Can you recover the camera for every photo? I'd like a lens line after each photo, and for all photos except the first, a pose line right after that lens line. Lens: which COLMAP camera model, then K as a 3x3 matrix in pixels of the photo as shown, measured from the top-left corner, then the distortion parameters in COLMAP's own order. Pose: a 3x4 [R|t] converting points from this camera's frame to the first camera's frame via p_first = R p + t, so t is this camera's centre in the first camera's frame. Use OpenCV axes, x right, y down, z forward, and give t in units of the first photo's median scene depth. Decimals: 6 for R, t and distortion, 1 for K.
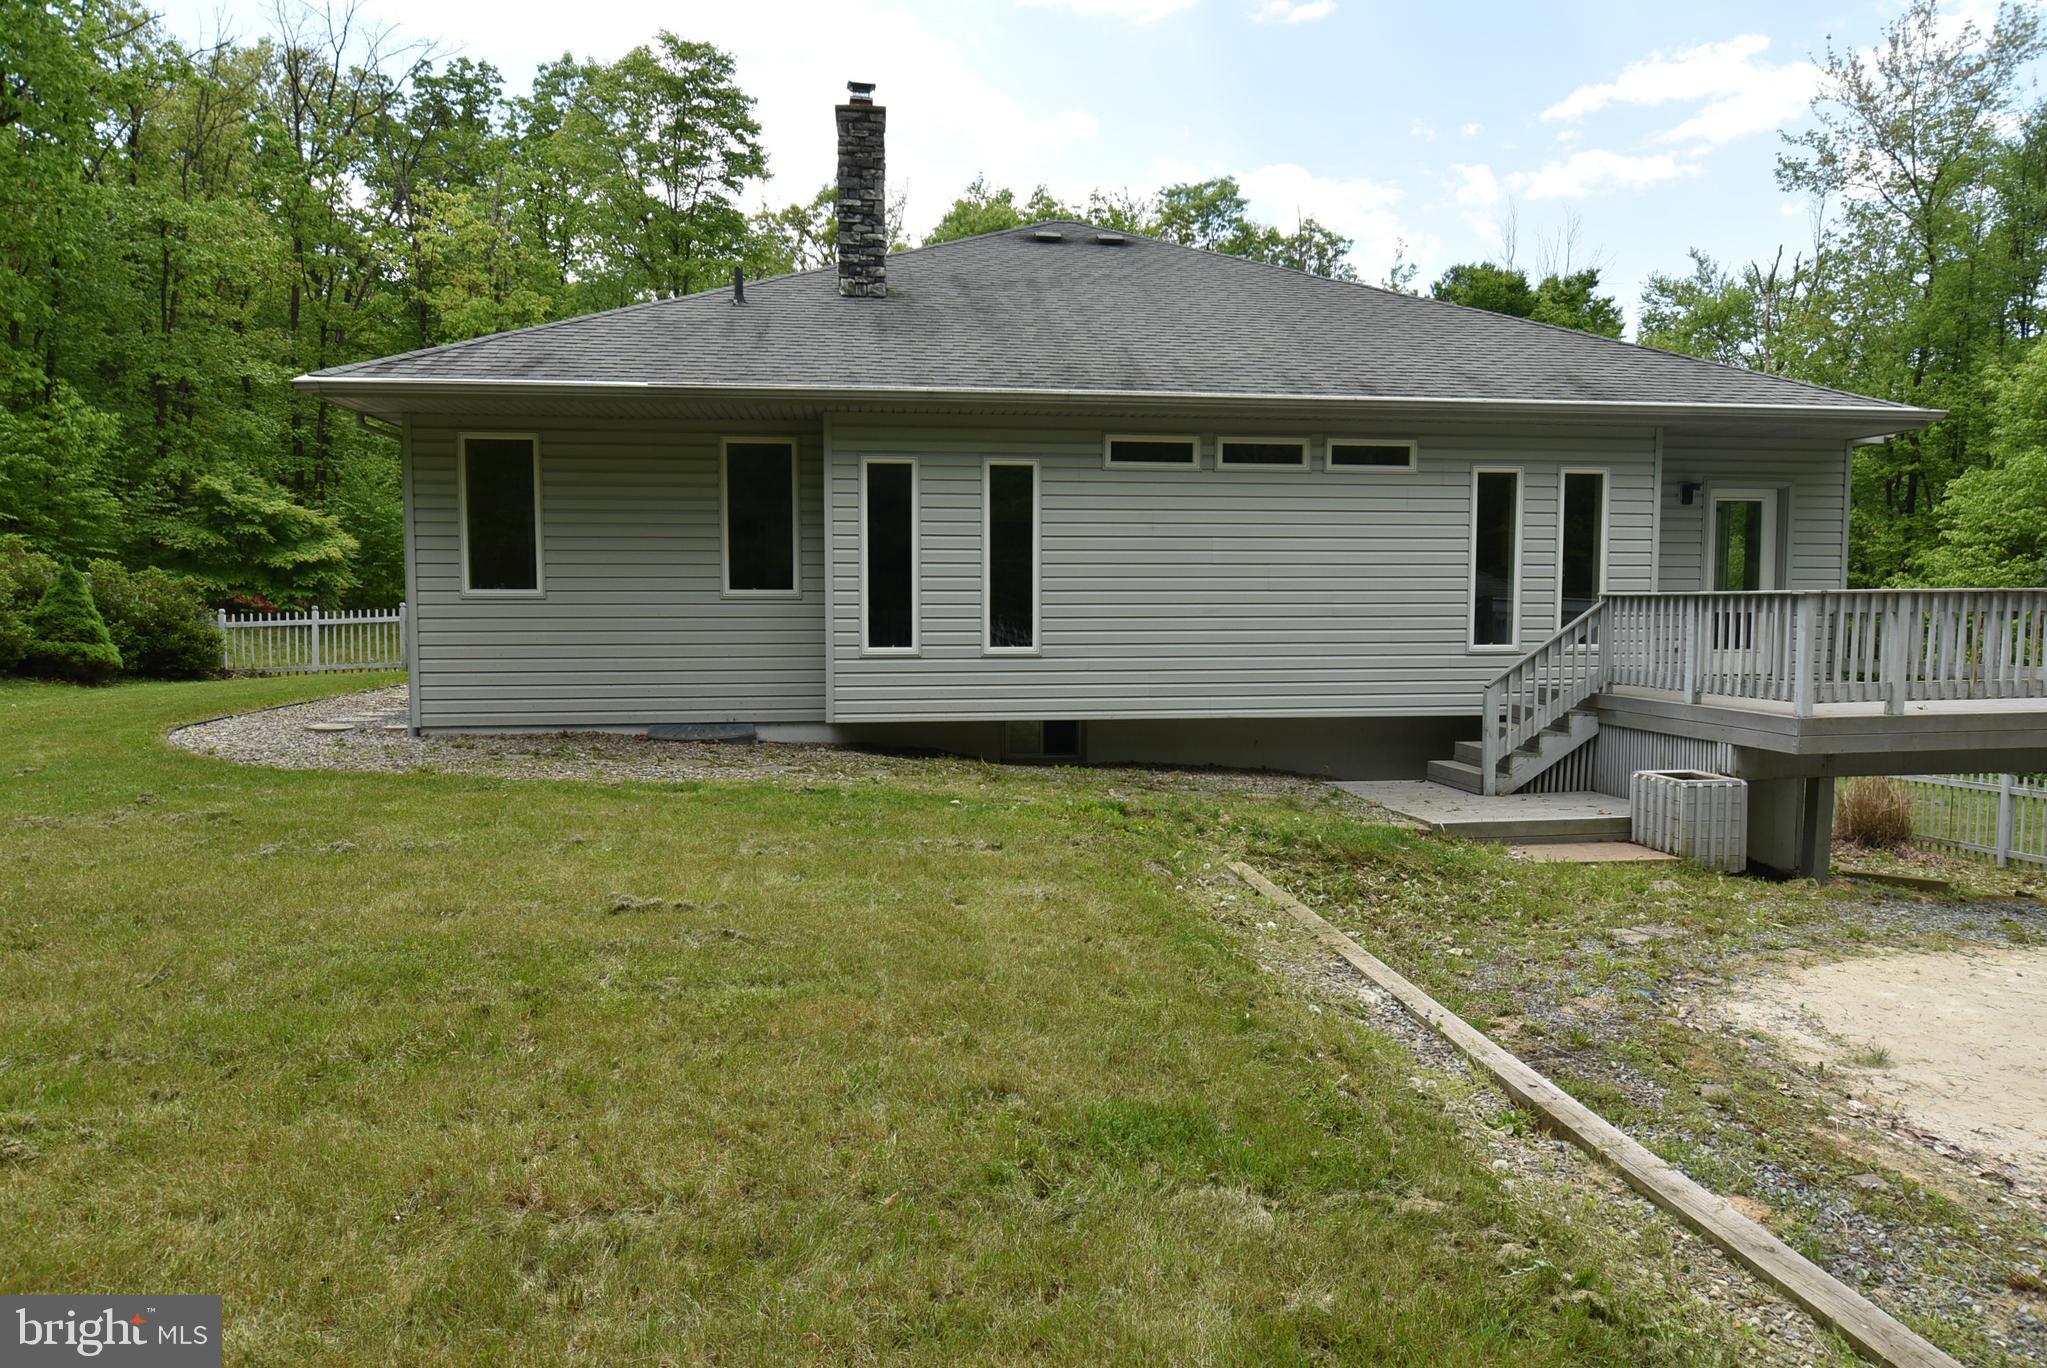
lens RADIAL K [[1252.6, 0, 1050.0], [0, 1252.6, 680.8], [0, 0, 1]] dist [-0.010034, -0.003724]
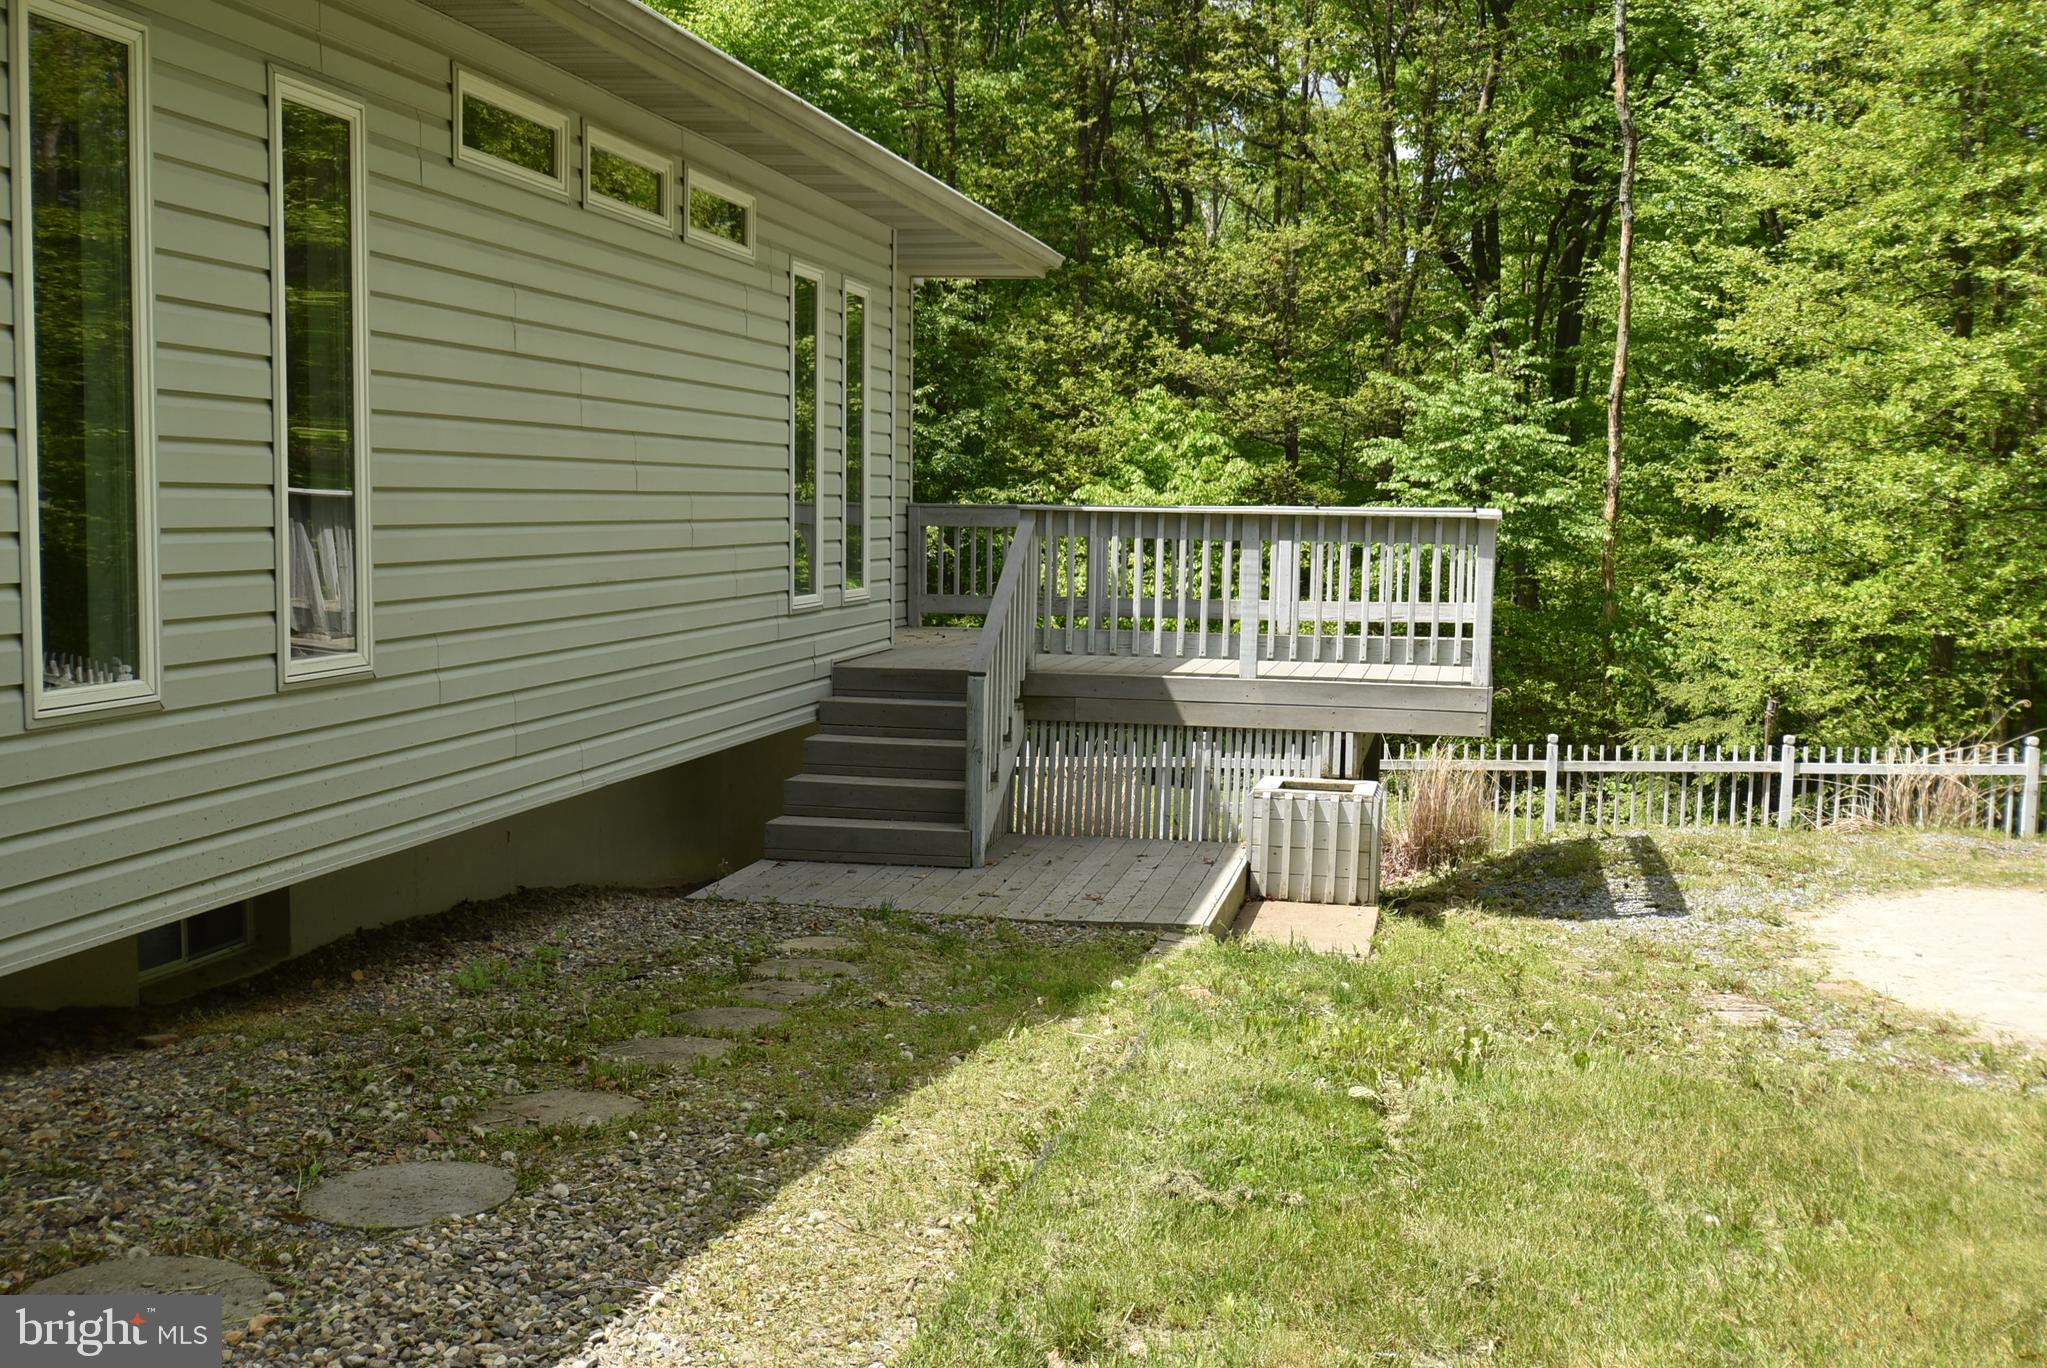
lens RADIAL K [[2057.8, 0, 1023.5], [0, 2057.8, 684.0], [0, 0, 1]] dist [-0.021896, -0.003472]
pose [[0.363740, -0.075088, 0.928469, -0.470918], [0.041908, 0.997056, 0.064217, -0.046687], [-0.930557, 0.015553, 0.365816, 0.619088]]
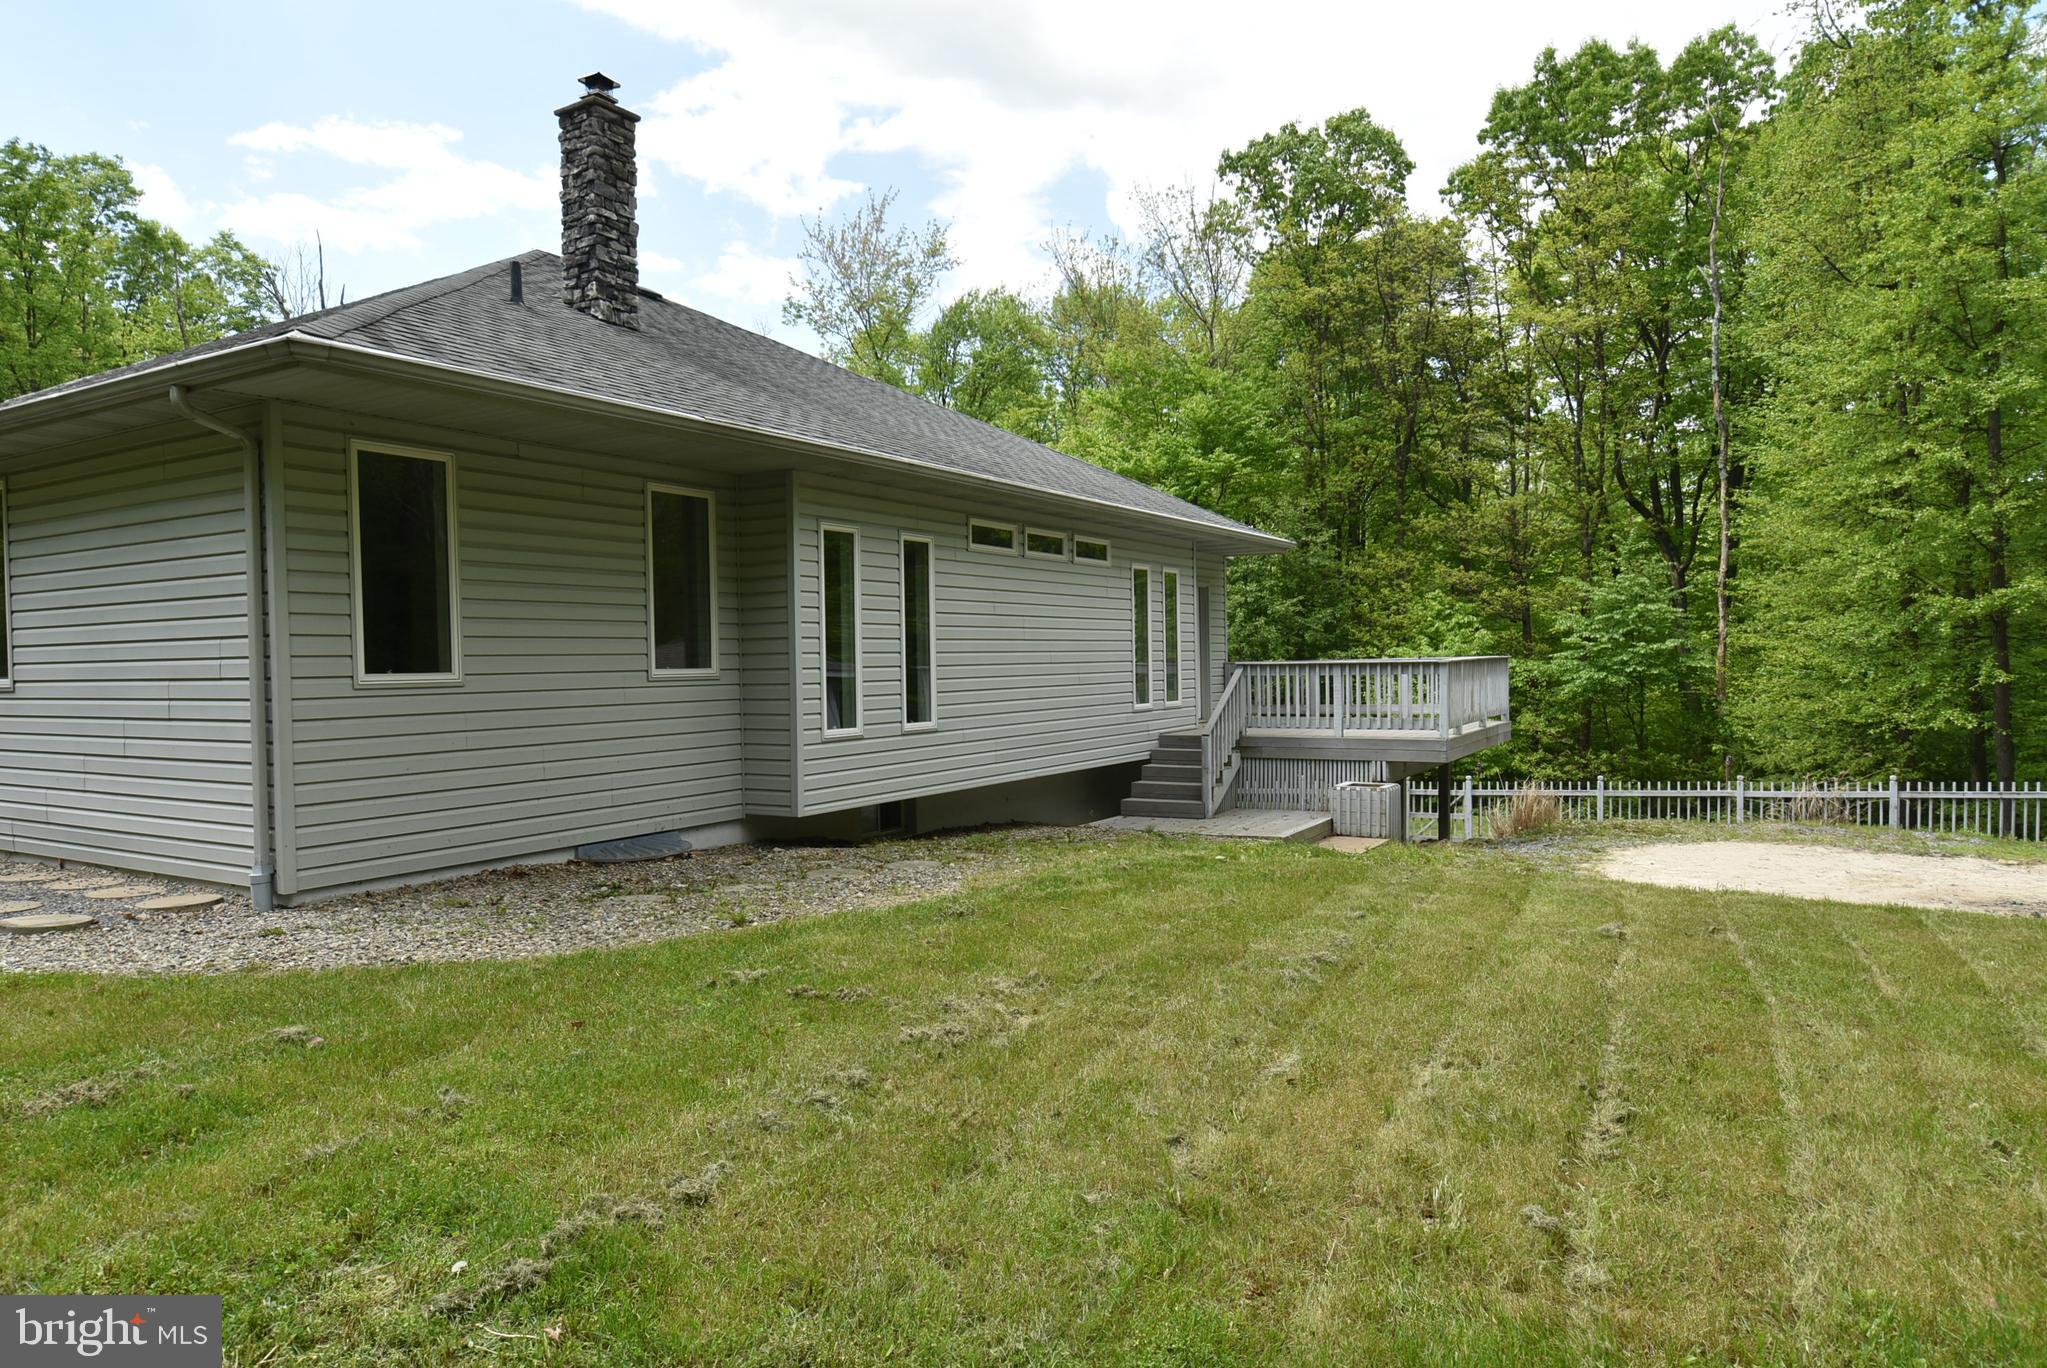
lens RADIAL K [[1252.6, 0, 1050.0], [0, 1252.6, 680.8], [0, 0, 1]] dist [-0.010034, -0.003724]
pose [[0.628917, -0.020883, 0.777192, -0.732102], [0.063894, 0.997646, -0.024897, -0.028594], [-0.774843, 0.065316, 0.628771, 0.289870]]
